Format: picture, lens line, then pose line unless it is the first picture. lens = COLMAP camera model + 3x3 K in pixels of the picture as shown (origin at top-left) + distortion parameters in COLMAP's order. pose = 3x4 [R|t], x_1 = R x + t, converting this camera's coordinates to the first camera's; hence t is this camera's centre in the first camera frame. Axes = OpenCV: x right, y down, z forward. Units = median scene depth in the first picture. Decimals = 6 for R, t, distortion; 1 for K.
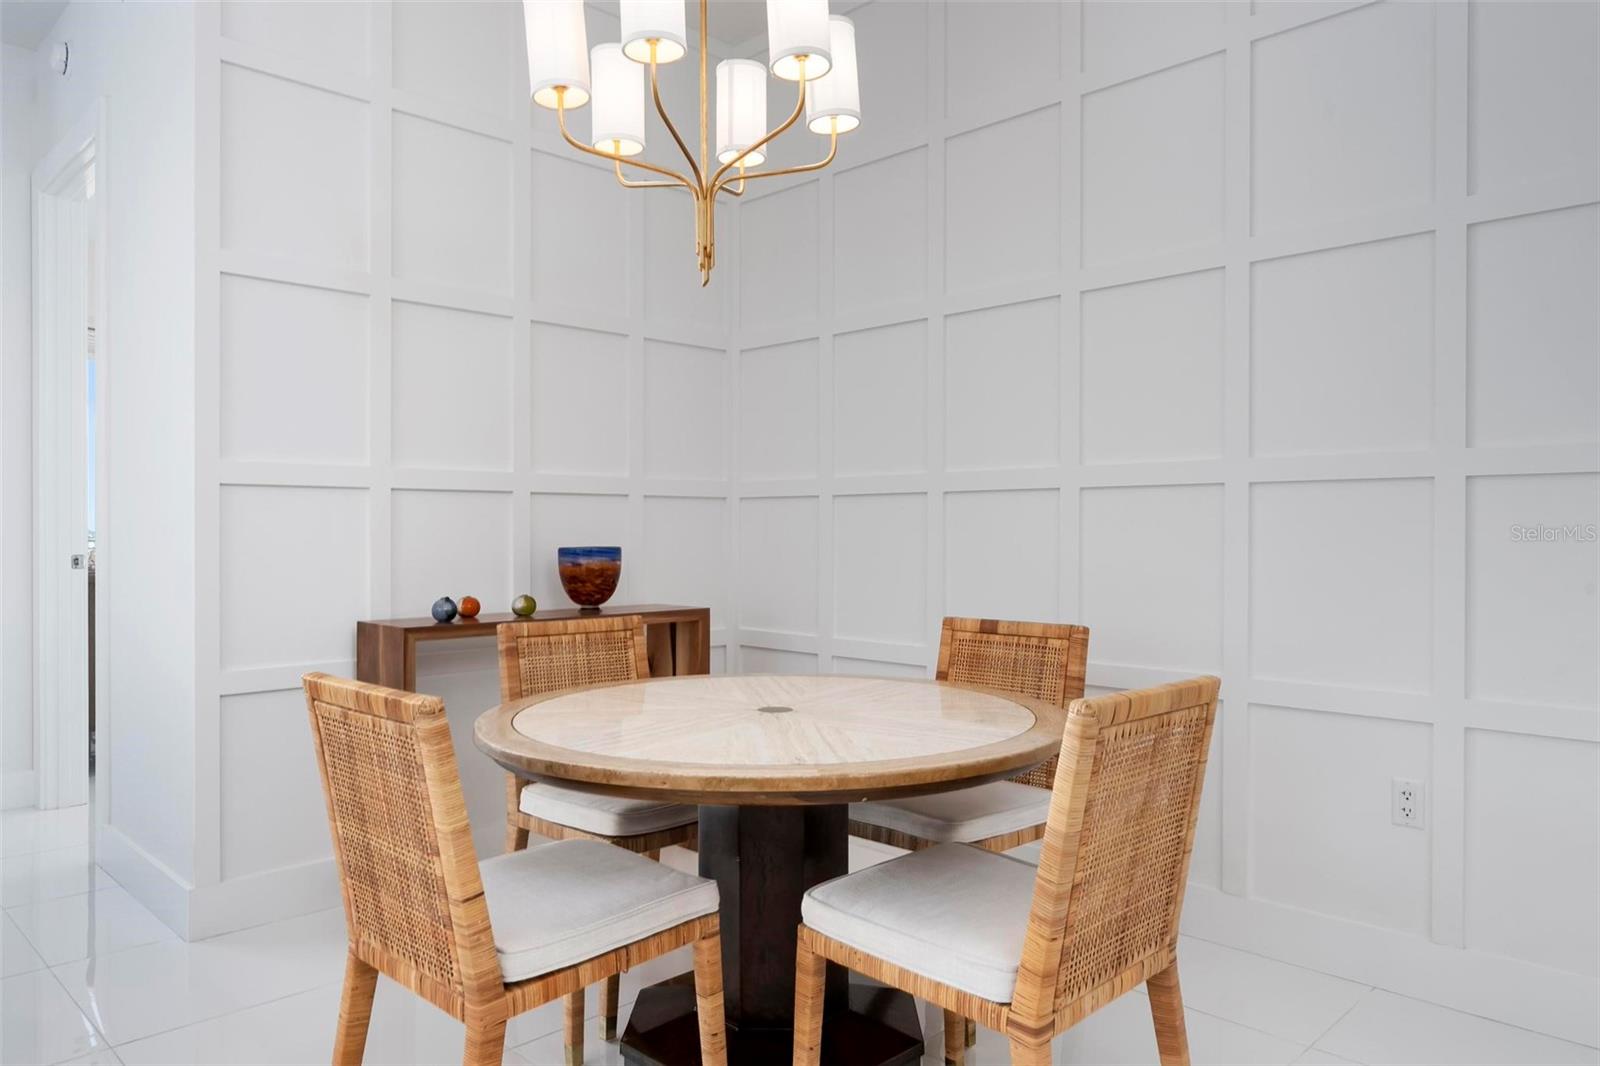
lens RADIAL K [[1057.7, 0, 801.5], [0, 1057.7, 534.0], [0, 0, 1]] dist [0.001135, 0.000103]
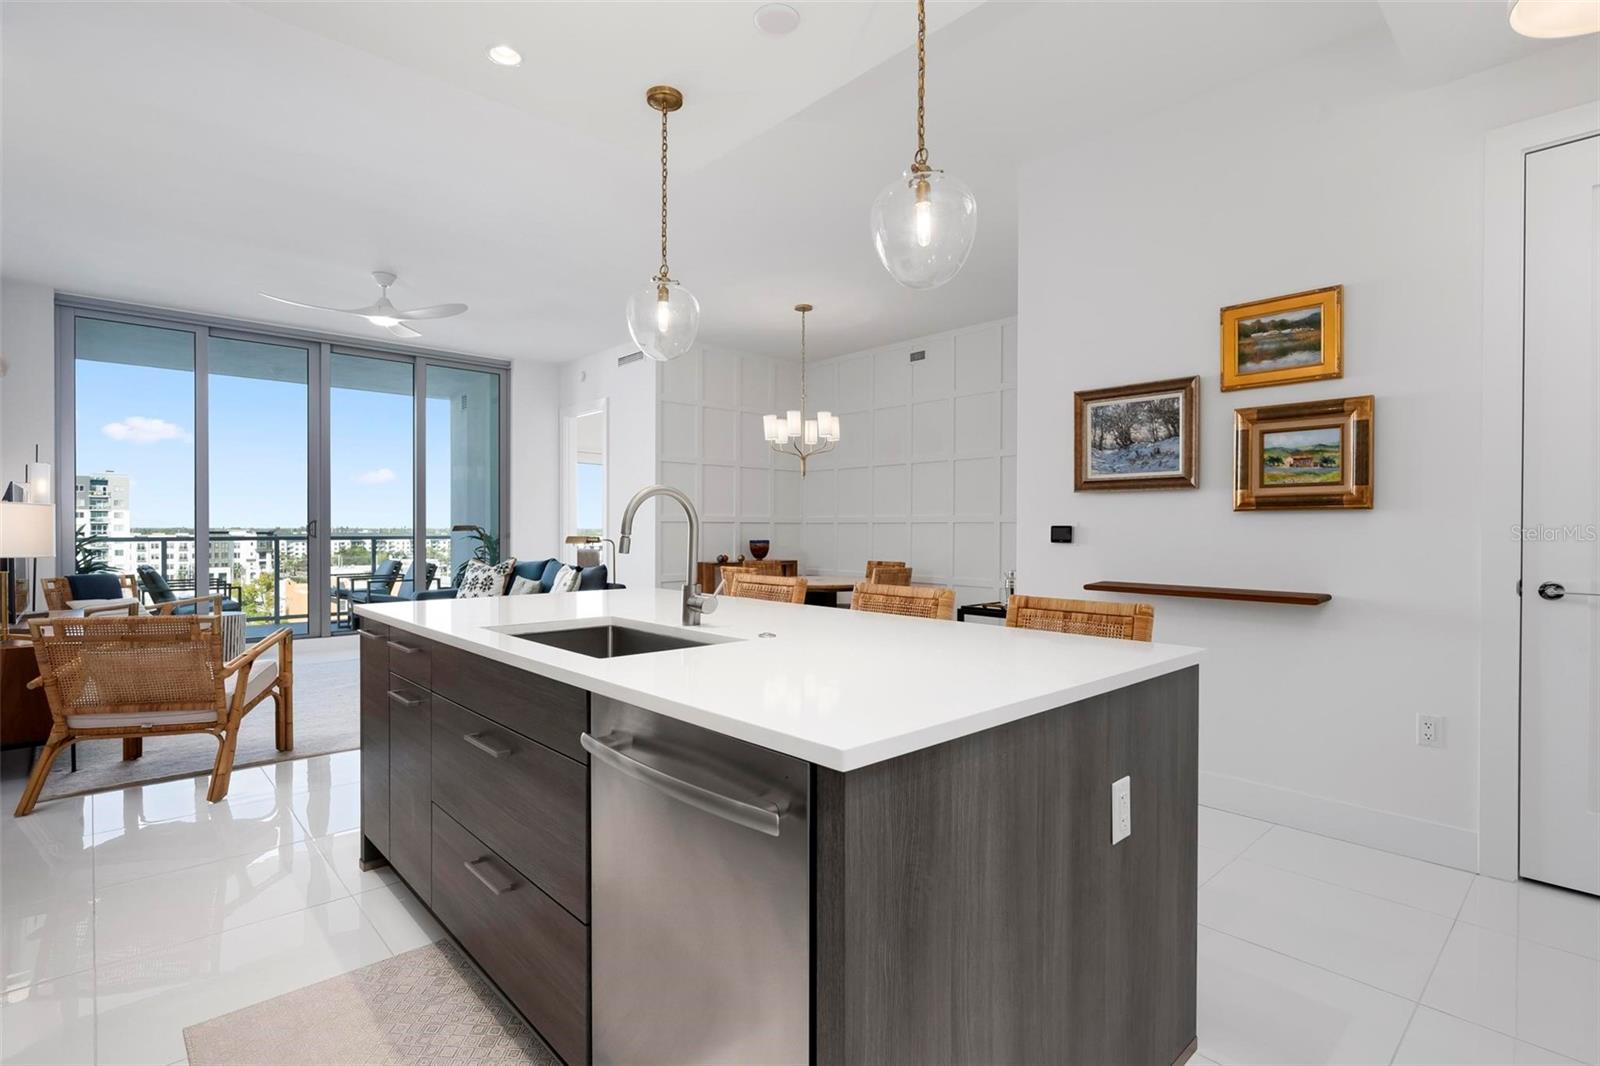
lens RADIAL K [[785.7, 0, 804.7], [0, 785.7, 532.0], [0, 0, 1]] dist [0.012052, 0.002244]
pose [[0.999190, 0.001907, -0.040207, 0.026607], [-0.001775, 0.999993, 0.003305, -0.020890], [0.040213, -0.003231, 0.999186, -1.373567]]
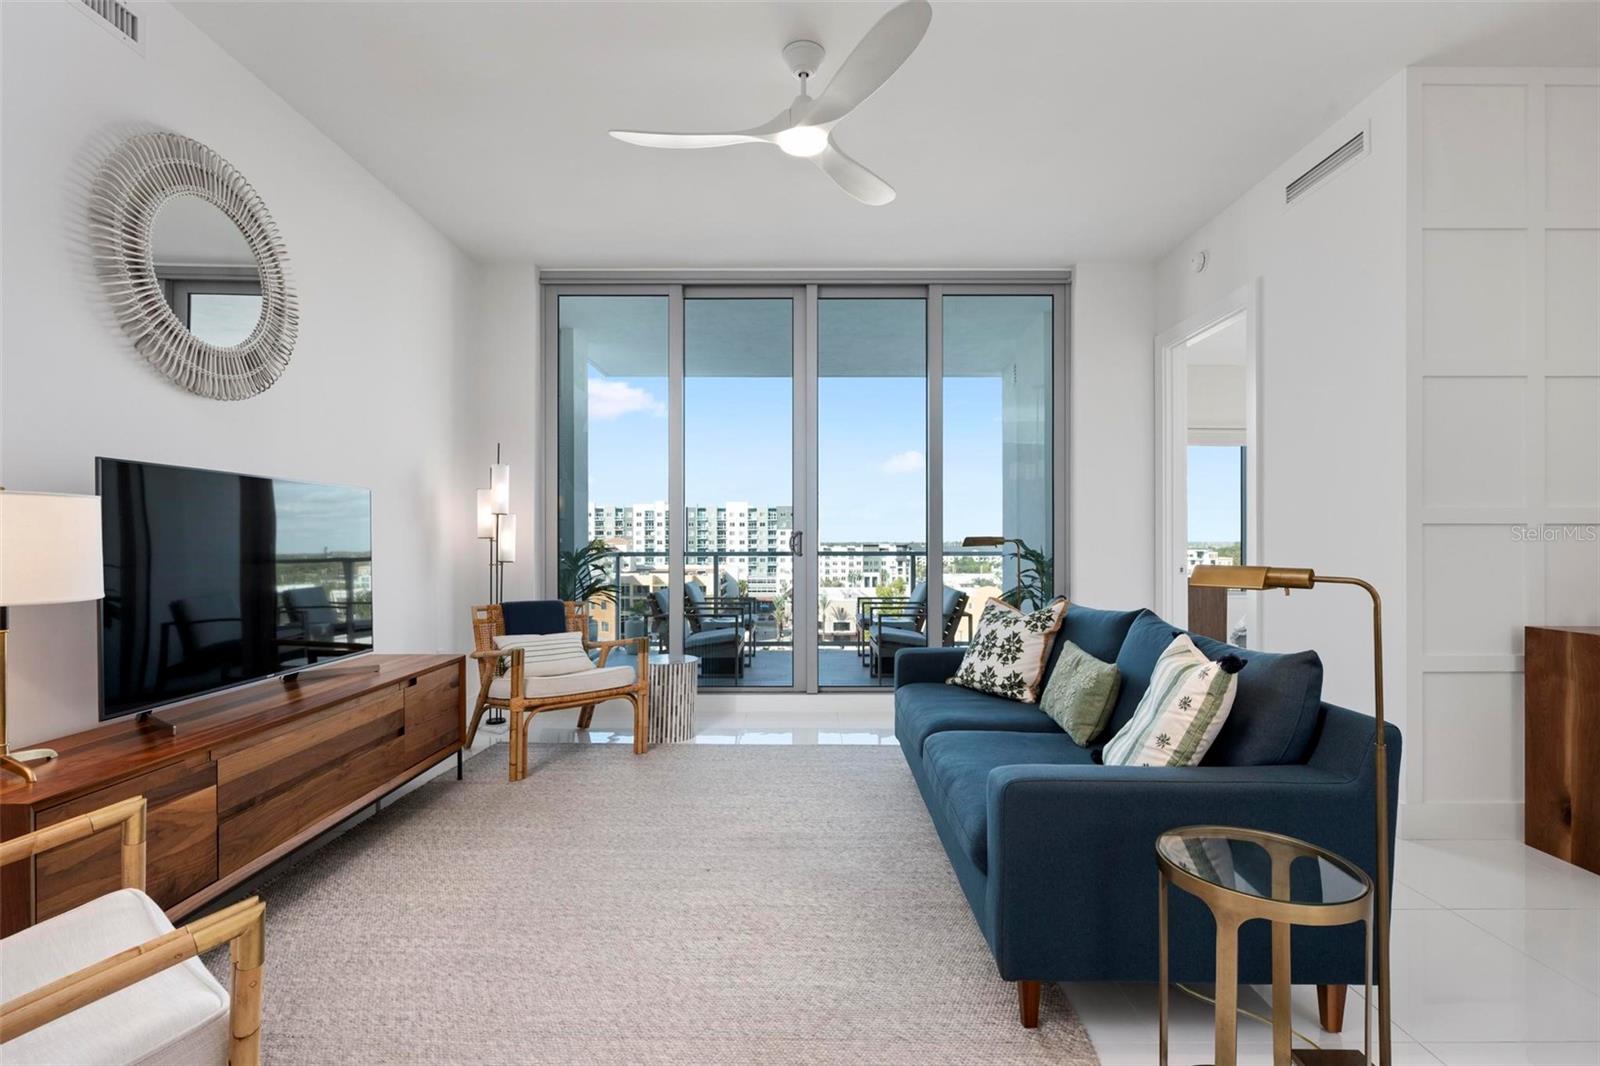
lens RADIAL K [[732.0, 0, 803.1], [0, 732.0, 539.4], [0, 0, 1]] dist [-0.002466, 0.001266]
pose [[0.710176, -0.003097, -0.704018, -0.388942], [0.000290, 0.999992, -0.004107, -0.020675], [0.704025, 0.002712, 0.710170, -0.252741]]
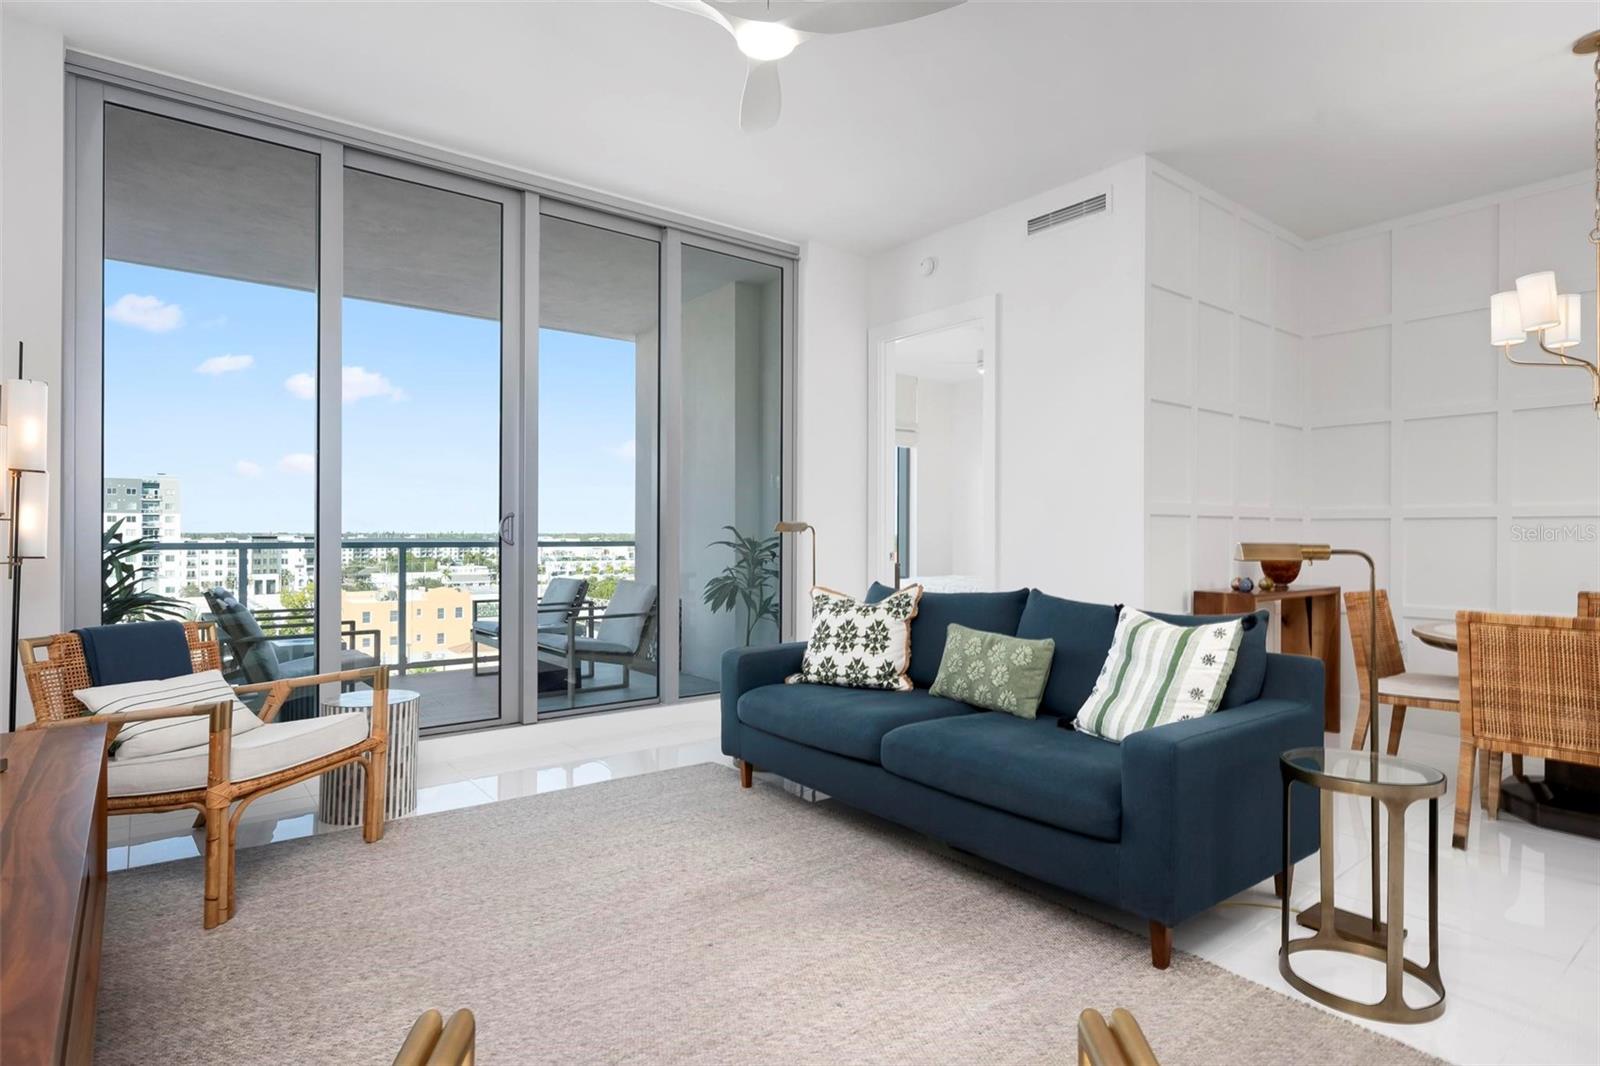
lens RADIAL K [[846.9, 0, 802.2], [0, 846.9, 533.7], [0, 0, 1]] dist [-0.000622, 0.005148]
pose [[0.993784, 0.002657, -0.111294, -0.853041], [-0.002822, 0.999995, -0.001332, -0.010425], [0.111290, 0.001638, 0.993787, -0.454315]]
